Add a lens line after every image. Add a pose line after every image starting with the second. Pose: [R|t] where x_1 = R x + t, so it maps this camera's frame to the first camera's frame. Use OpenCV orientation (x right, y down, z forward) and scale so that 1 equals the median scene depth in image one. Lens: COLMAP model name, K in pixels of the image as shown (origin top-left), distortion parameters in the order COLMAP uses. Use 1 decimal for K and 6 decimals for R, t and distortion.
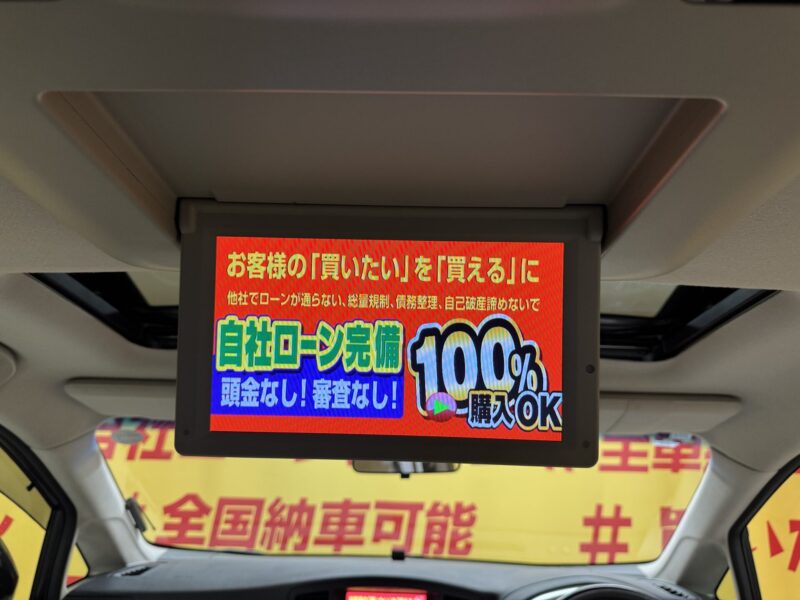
lens RADIAL K [[580.3, 0, 392.9], [0, 580.3, 300.9], [0, 0, 1]] dist [0.007254, -0.031854]
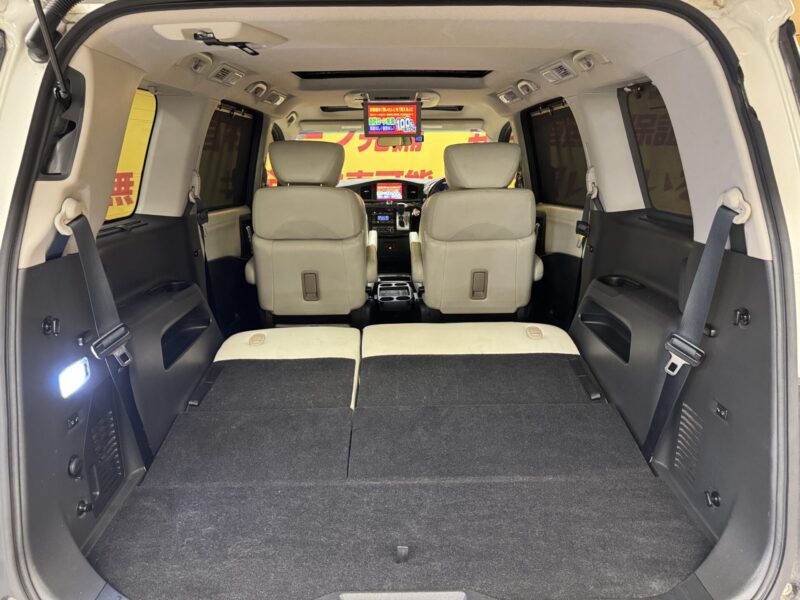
lens RADIAL K [[553.9, 0, 400.0], [0, 553.9, 300.0], [0, 0, 1]] dist [0.061458, -0.000028]
pose [[0.998670, -0.042701, 0.028904, -0.023735], [0.022641, 0.866751, 0.498227, -0.161868], [-0.046327, -0.496910, 0.866565, -0.685602]]
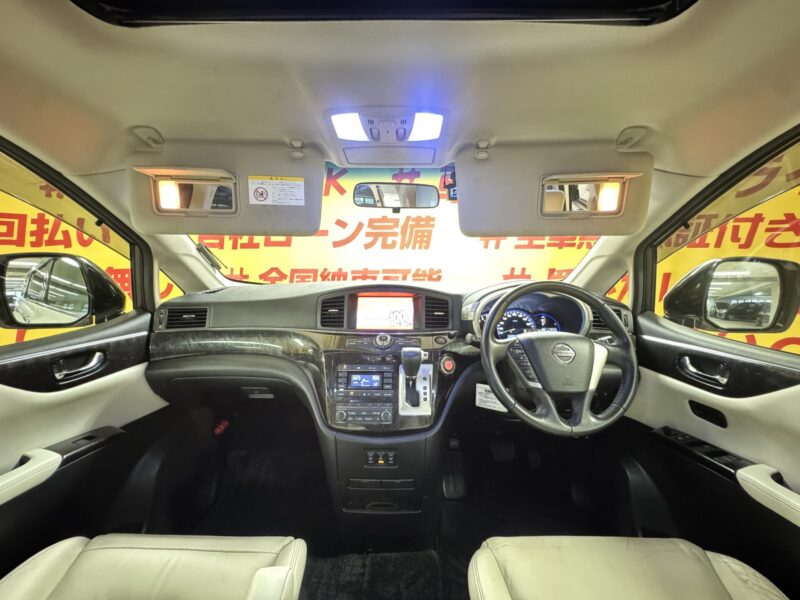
lens RADIAL K [[319.9, 0, 398.4], [0, 319.9, 300.3], [0, 0, 1]] dist [0.011615, 0.000220]
pose [[0.999662, -0.023857, 0.010369, 0.004468], [0.018155, 0.925336, 0.378713, 0.075298], [-0.018630, -0.378397, 0.925456, 0.092617]]
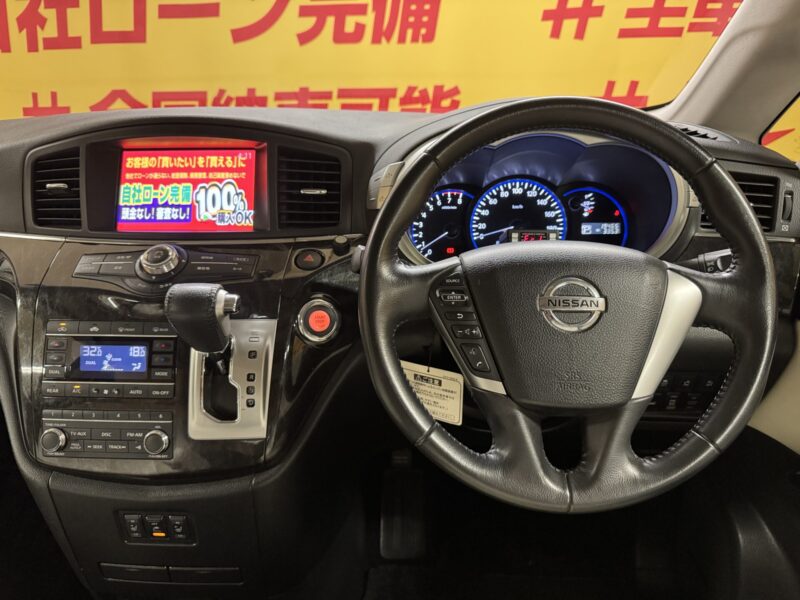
lens RADIAL K [[580.3, 0, 392.9], [0, 580.3, 300.9], [0, 0, 1]] dist [0.007254, -0.031854]
pose [[0.998762, -0.024839, -0.043108, 0.077285], [0.045569, 0.804461, 0.592255, 0.104306], [0.019967, -0.593486, 0.804597, 0.160170]]
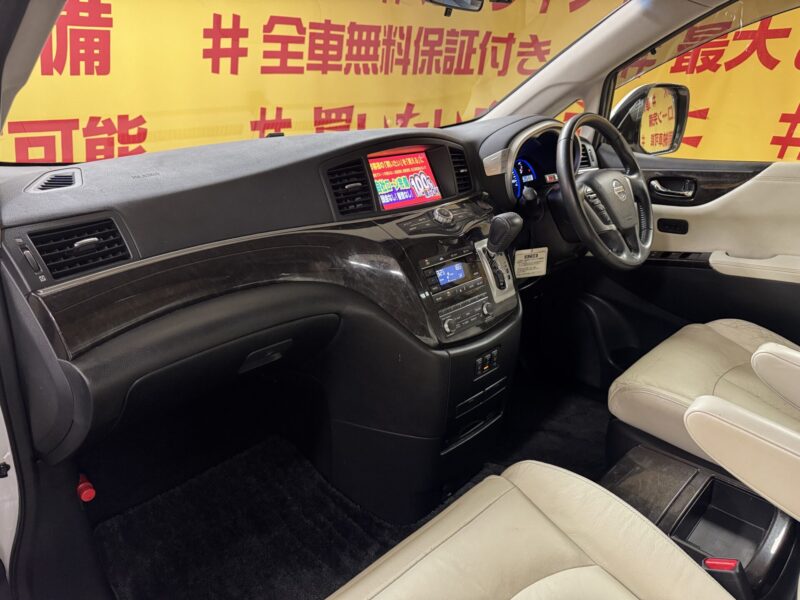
lens RADIAL K [[573.6, 0, 400.0], [0, 573.6, 300.0], [0, 0, 1]] dist [-0.000038, -0.008660]
pose [[0.687082, -0.283359, 0.669049, -0.245313], [-0.155195, 0.842334, 0.516128, 0.080293], [-0.709812, -0.458455, 0.534776, 0.142923]]
